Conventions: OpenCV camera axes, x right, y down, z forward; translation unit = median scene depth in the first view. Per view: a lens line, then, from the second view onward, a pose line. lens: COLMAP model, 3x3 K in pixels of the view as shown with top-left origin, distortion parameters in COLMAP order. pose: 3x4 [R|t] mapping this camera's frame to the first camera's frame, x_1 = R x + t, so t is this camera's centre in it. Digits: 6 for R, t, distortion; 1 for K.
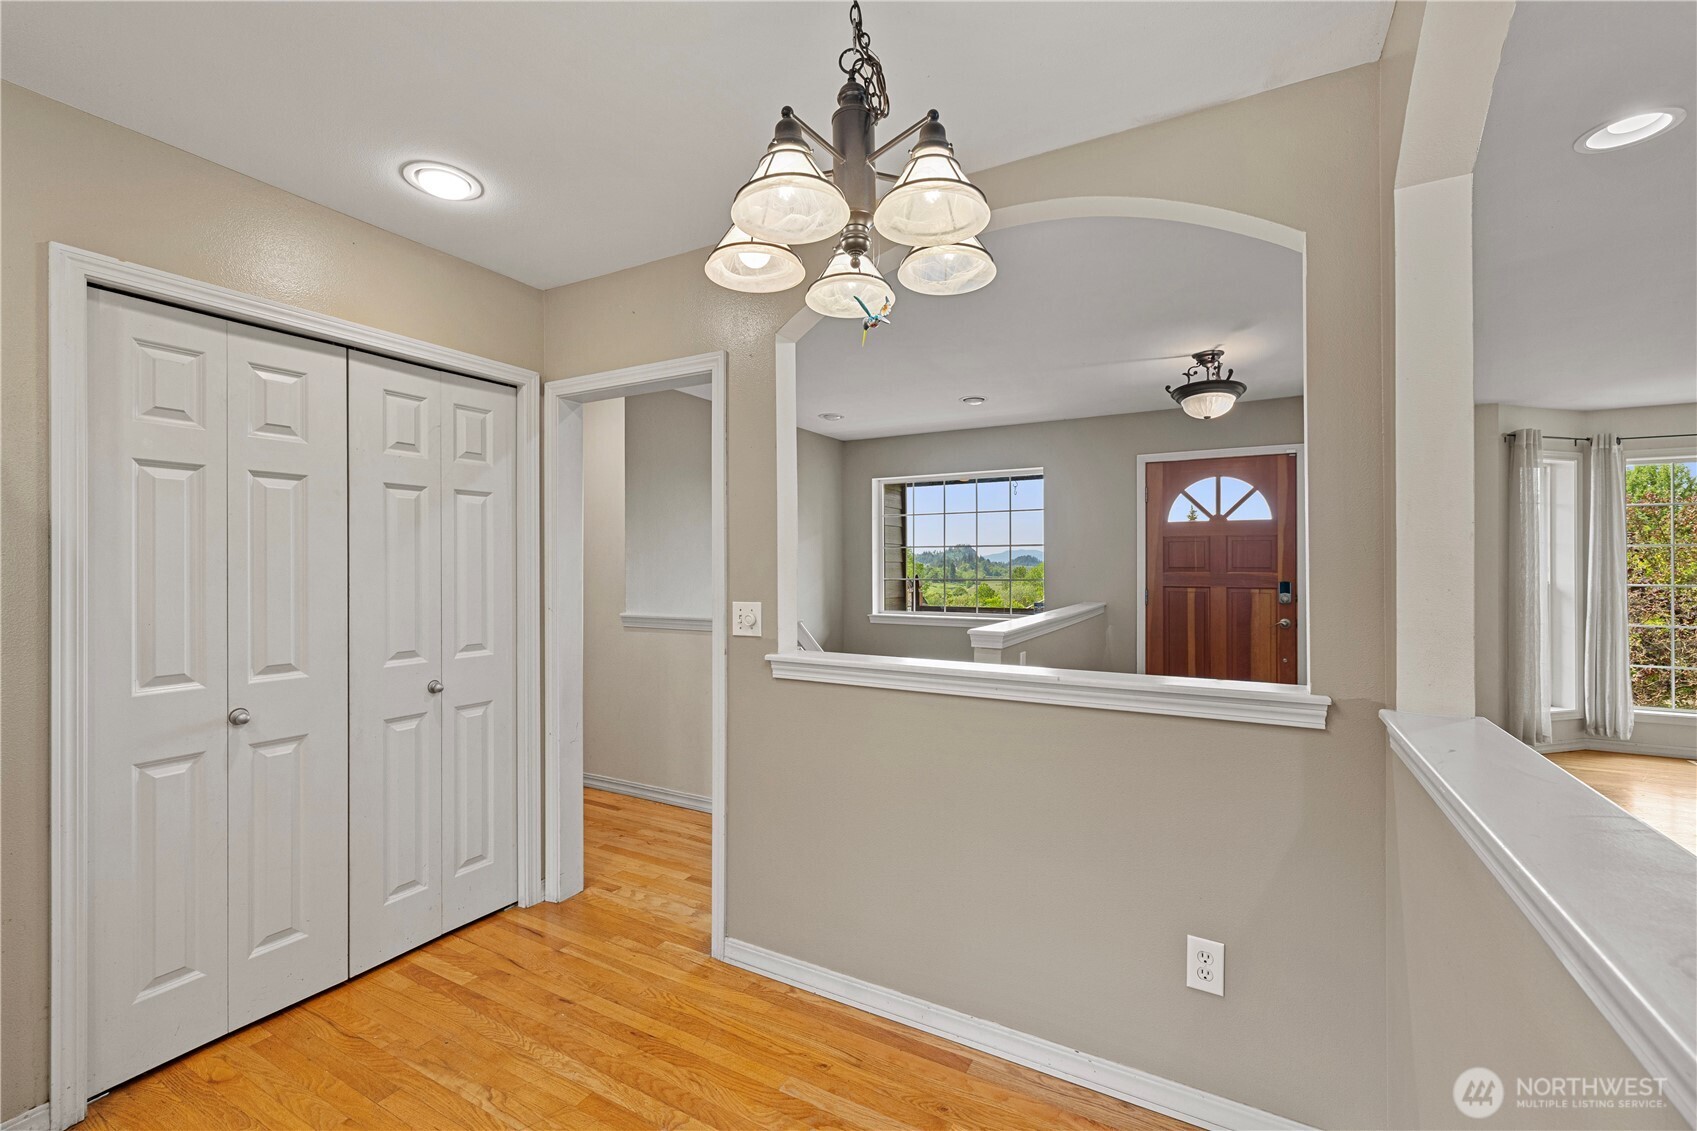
lens RADIAL K [[708.3, 0, 848.5], [0, 708.3, 565.5], [0, 0, 1]] dist [-0.000090, 0.000254]
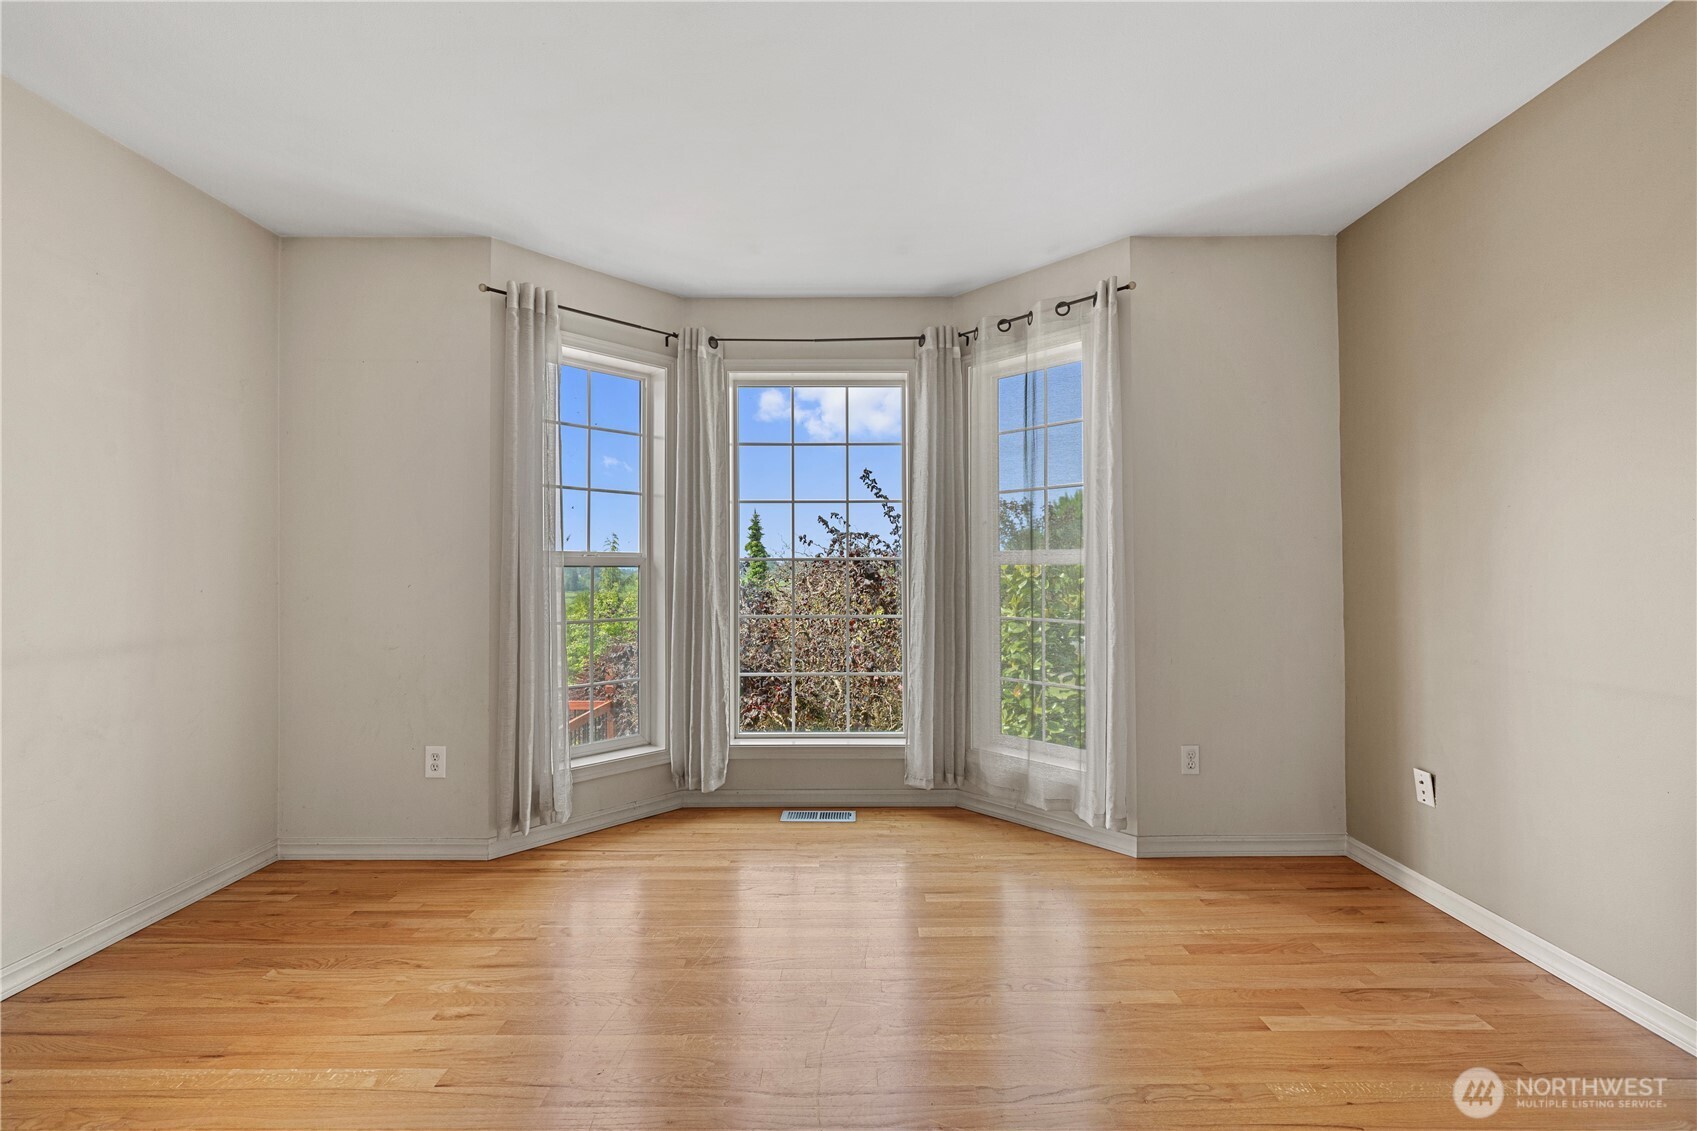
lens RADIAL K [[730.7, 0, 848.5], [0, 730.7, 565.5], [0, 0, 1]] dist [0.018070, -0.014790]
pose [[0.875824, 0.001000, 0.482629, 1.532680], [0.002602, 0.999974, -0.006795, 0.070715], [-0.482623, 0.007207, 0.875799, 0.592162]]
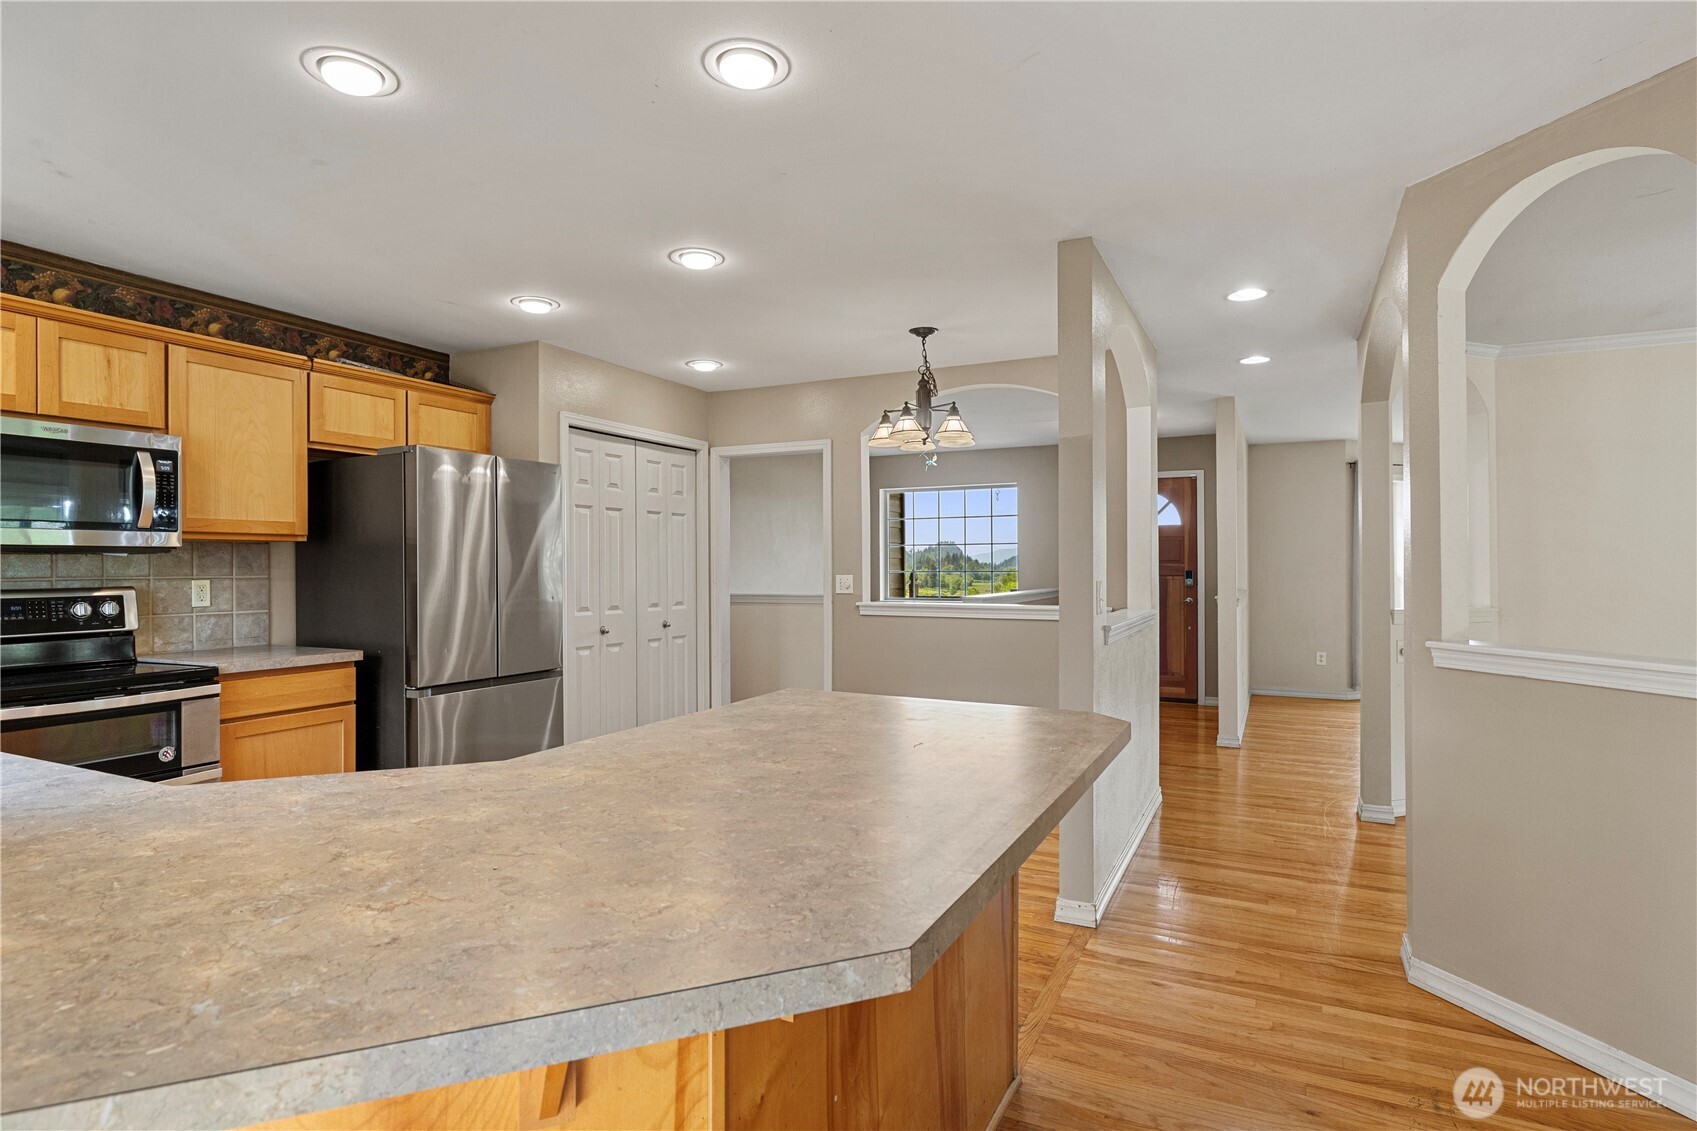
lens RADIAL K [[878.5, 0, 847.6], [0, 878.5, 561.1], [0, 0, 1]] dist [0.001473, 0.000252]
pose [[0.998769, -0.001684, 0.049570, -0.210254], [0.002069, 0.999968, -0.007714, 0.027490], [-0.049556, 0.007807, 0.998741, -1.102800]]
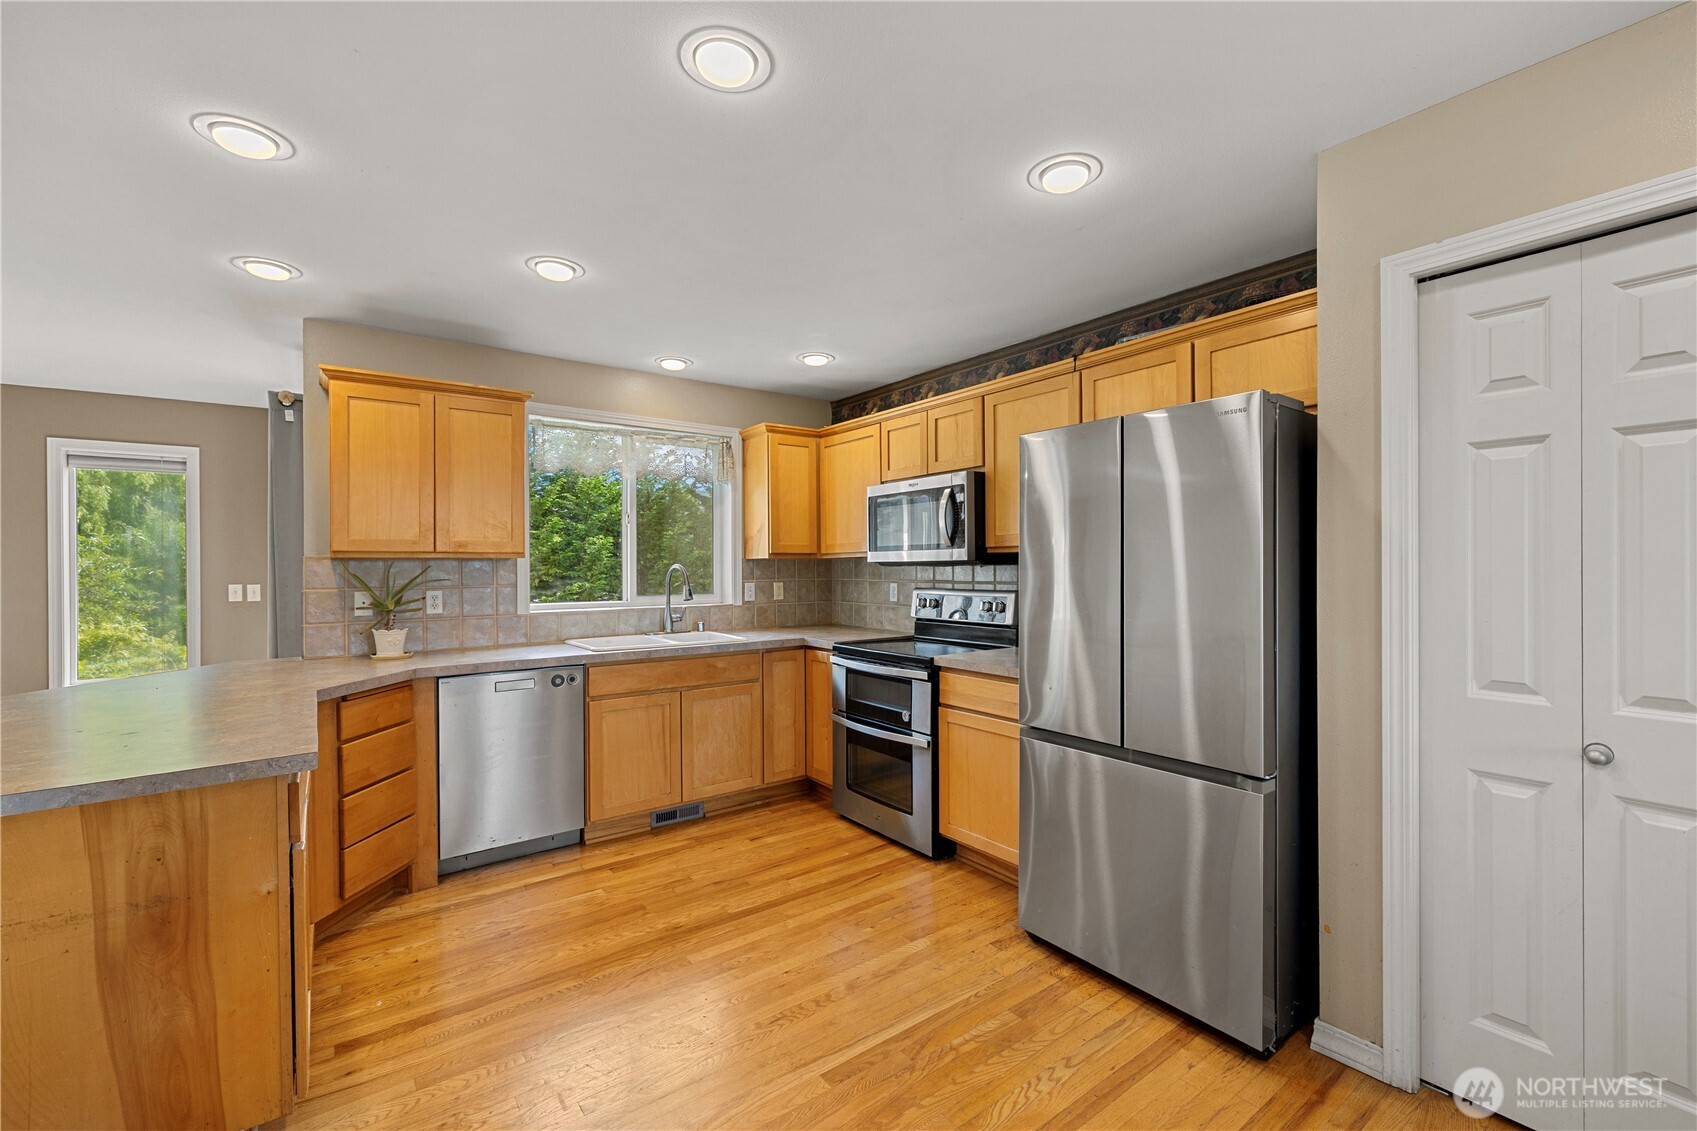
lens RADIAL K [[718.8, 0, 848.5], [0, 718.8, 565.5], [0, 0, 1]] dist [-0.000072, -0.000085]
pose [[-0.410128, 0.005684, -0.912010, 0.128864], [0.006629, 0.999973, 0.003251, 0.001465], [0.912004, -0.004713, -0.410154, 0.420436]]
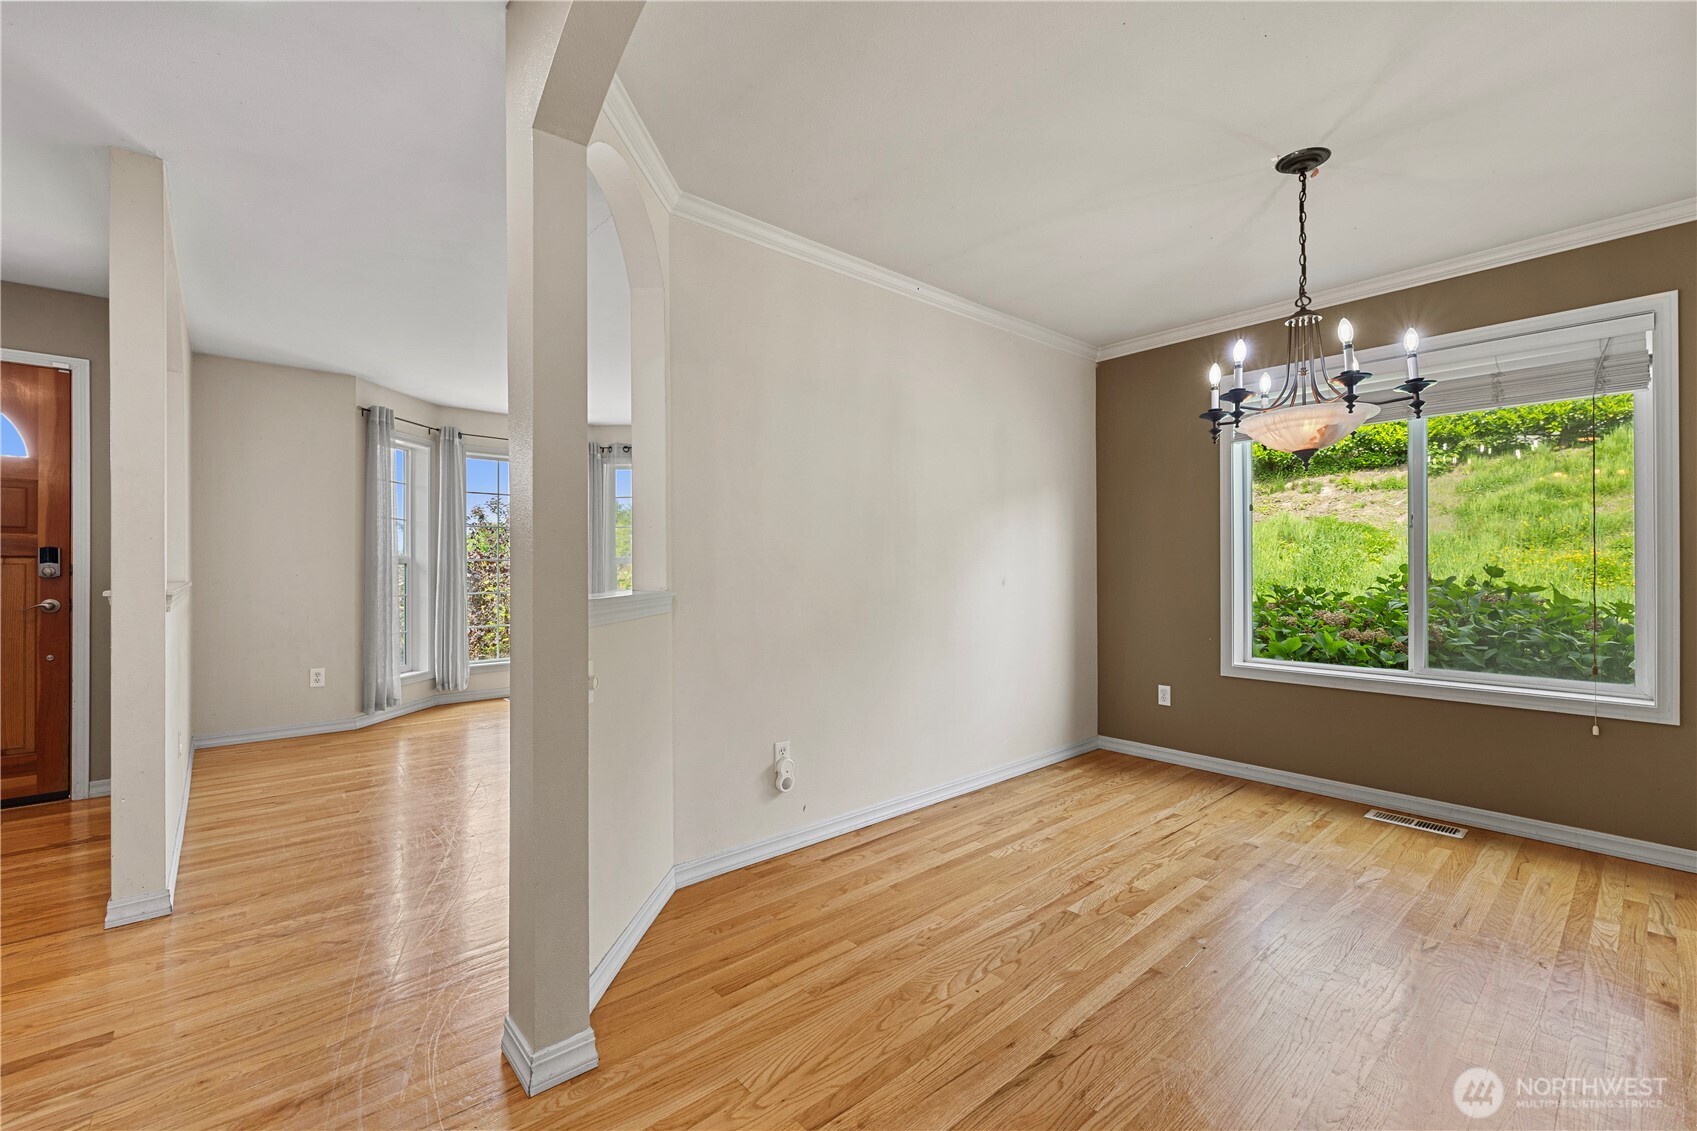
lens RADIAL K [[708.3, 0, 848.5], [0, 708.3, 565.5], [0, 0, 1]] dist [-0.000090, 0.000254]
pose [[0.337154, 0.001070, 0.941449, 0.360550], [0.002391, 0.999995, -0.001992, 0.075107], [-0.941446, 0.002923, 0.337150, 0.006015]]
